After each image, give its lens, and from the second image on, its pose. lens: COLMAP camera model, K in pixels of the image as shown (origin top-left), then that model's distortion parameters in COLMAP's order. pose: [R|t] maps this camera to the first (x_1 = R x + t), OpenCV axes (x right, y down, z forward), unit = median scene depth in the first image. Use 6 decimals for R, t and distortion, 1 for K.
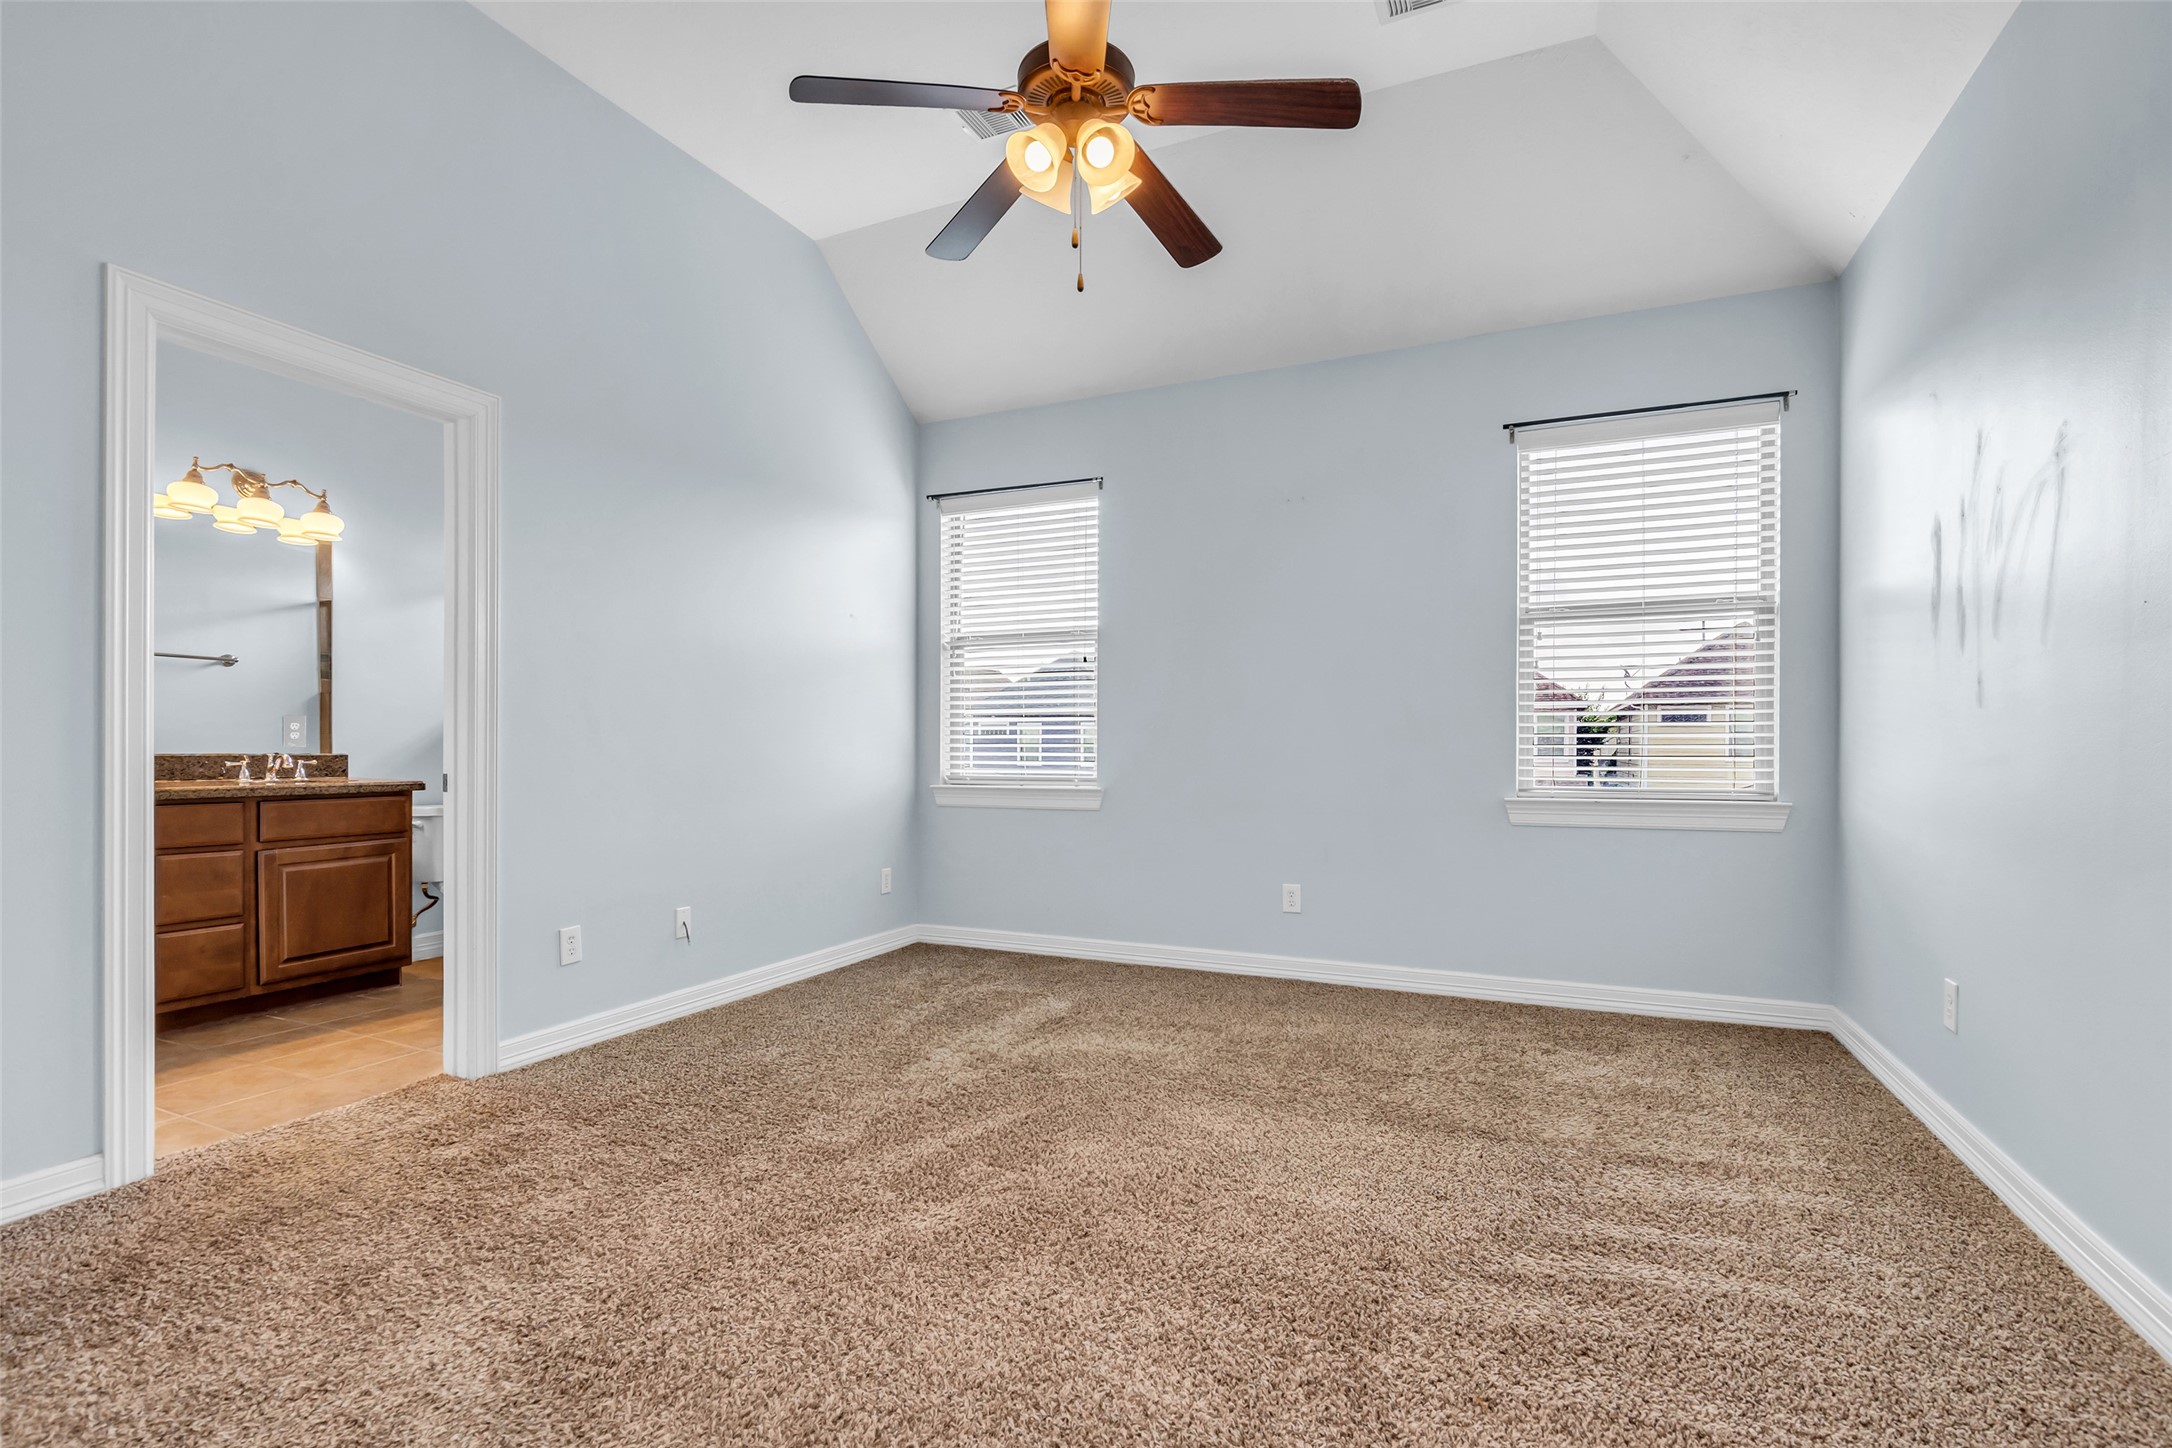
lens RADIAL K [[995.4, 0, 1081.3], [0, 995.4, 740.0], [0, 0, 1]] dist [-0.012197, 0.000008]
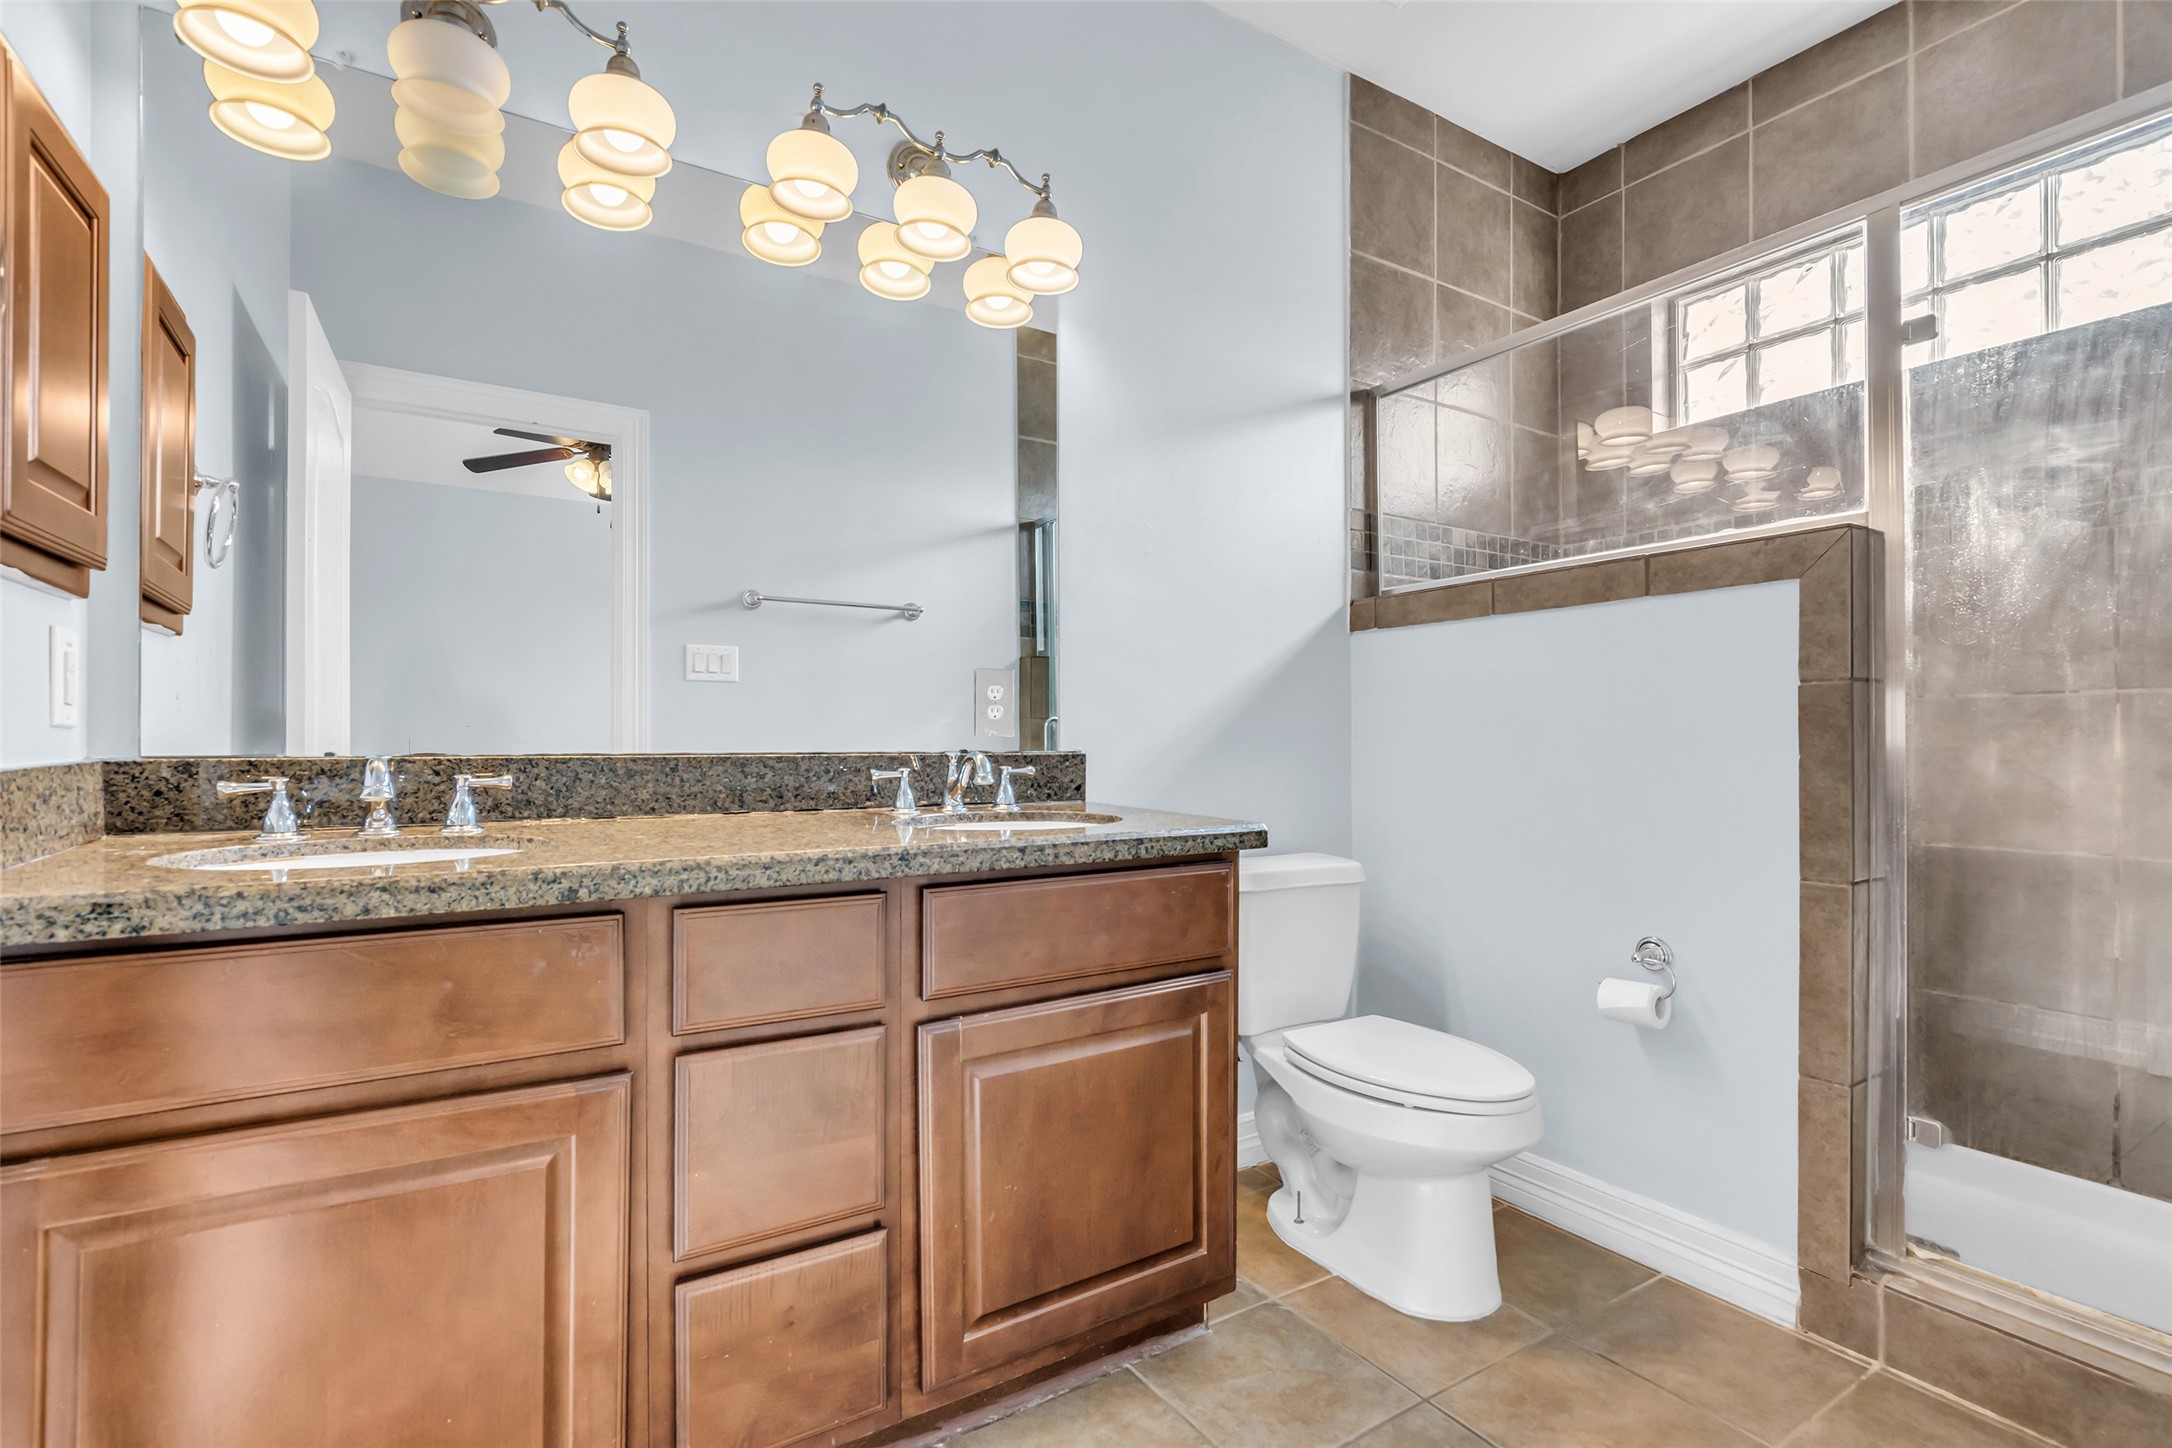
lens RADIAL K [[995.4, 0, 1081.3], [0, 995.4, 740.0], [0, 0, 1]] dist [-0.012197, 0.000008]
pose [[0.838835, 0.000387, -0.544386, -0.526559], [0.000530, 0.999999, 0.001527, 0.007752], [0.544386, -0.001569, 0.838833, 0.652971]]
